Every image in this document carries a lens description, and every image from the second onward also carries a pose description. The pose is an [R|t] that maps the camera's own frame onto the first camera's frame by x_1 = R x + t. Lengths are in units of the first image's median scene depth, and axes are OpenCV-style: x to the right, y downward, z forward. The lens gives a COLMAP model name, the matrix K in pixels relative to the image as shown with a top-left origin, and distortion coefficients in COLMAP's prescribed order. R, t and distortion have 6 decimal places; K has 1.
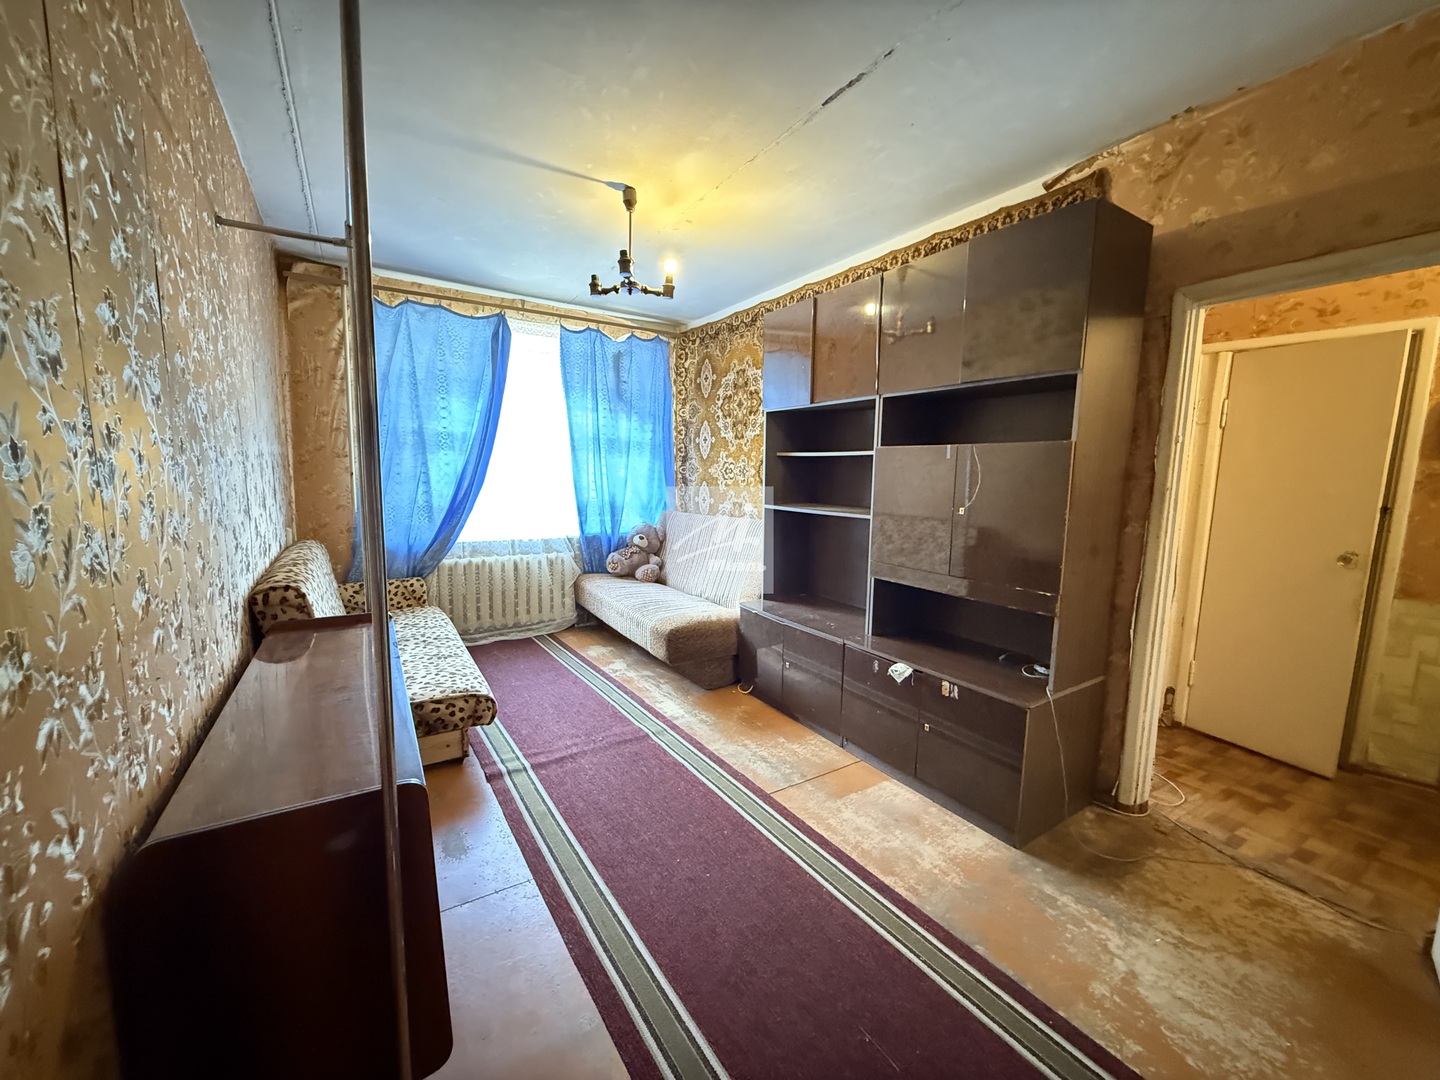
lens RADIAL K [[571.2, 0, 714.6], [0, 571.2, 540.1], [0, 0, 1]] dist [-0.000637, 0.000234]
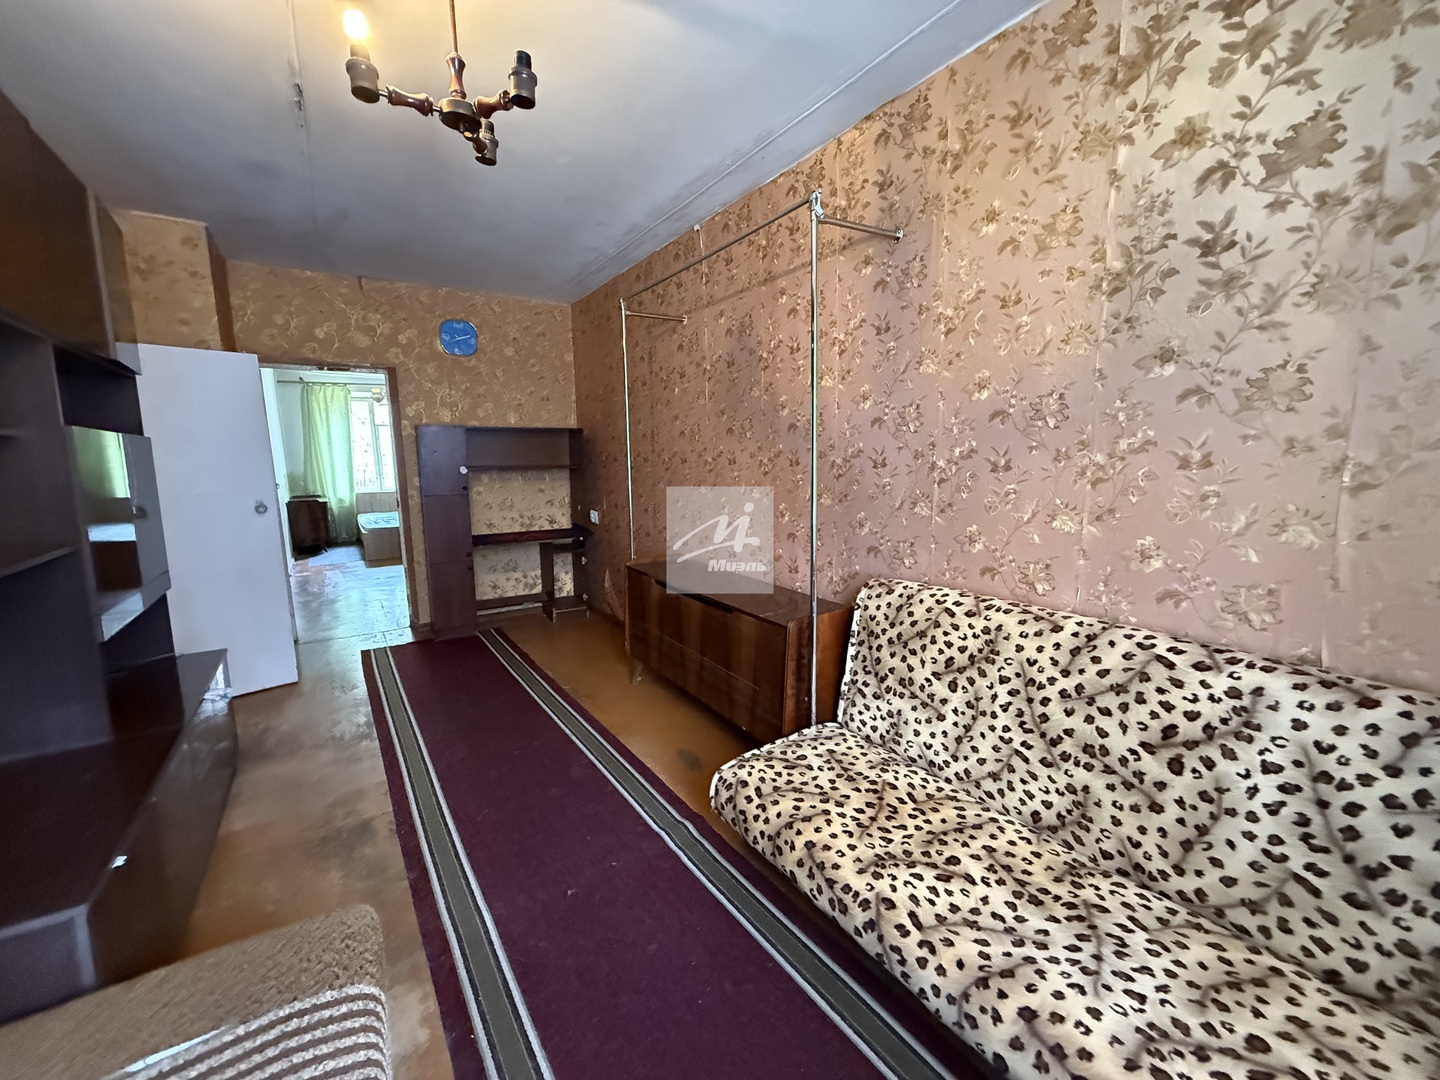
lens RADIAL K [[573.2, 0, 715.0], [0, 573.2, 540.3], [0, 0, 1]] dist [-0.001503, 0.000110]
pose [[-0.999634, -0.000385, -0.027051, -0.345635], [-0.007434, 0.965312, 0.260993, -0.196473], [0.026012, 0.261099, -0.964962, 1.521861]]
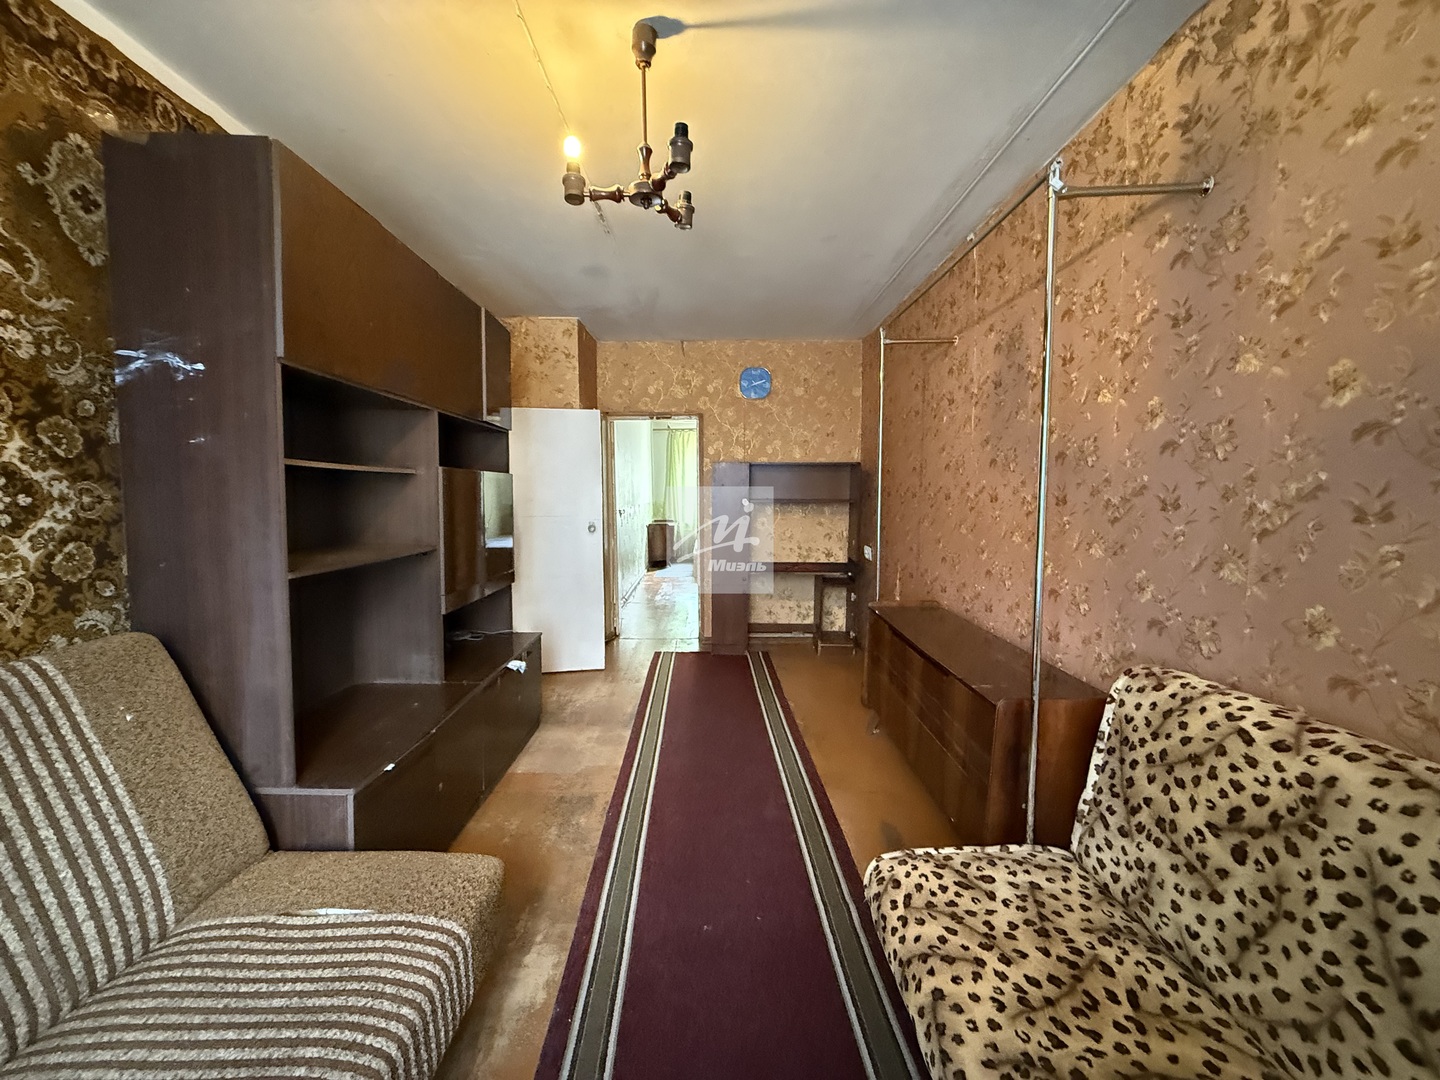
lens RADIAL K [[573.2, 0, 715.0], [0, 573.2, 540.3], [0, 0, 1]] dist [-0.001503, 0.000110]
pose [[-0.851328, -0.059596, 0.521237, -0.513557], [0.048667, 0.980272, 0.191566, -0.189072], [-0.522371, 0.188453, -0.831633, 1.443659]]
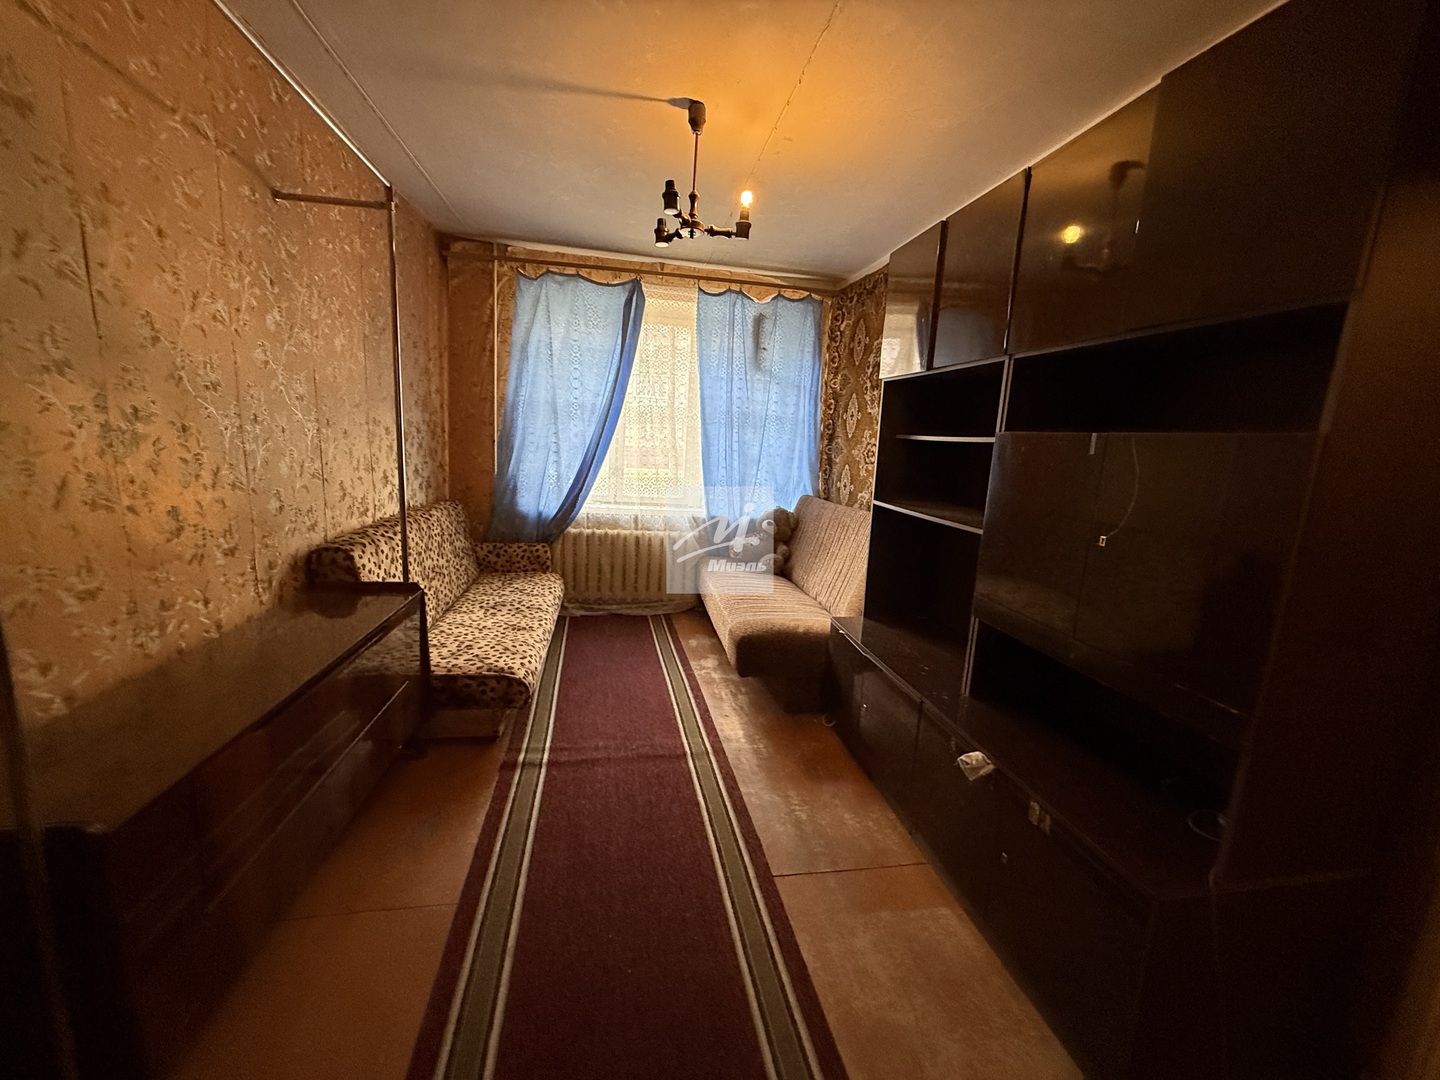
lens RADIAL K [[573.2, 0, 715.0], [0, 573.2, 540.3], [0, 0, 1]] dist [-0.001503, 0.000110]
pose [[0.924527, 0.099863, -0.367800, 0.219882], [-0.083415, 0.994683, 0.060395, -0.043136], [0.371876, -0.025157, 0.927942, 0.216096]]
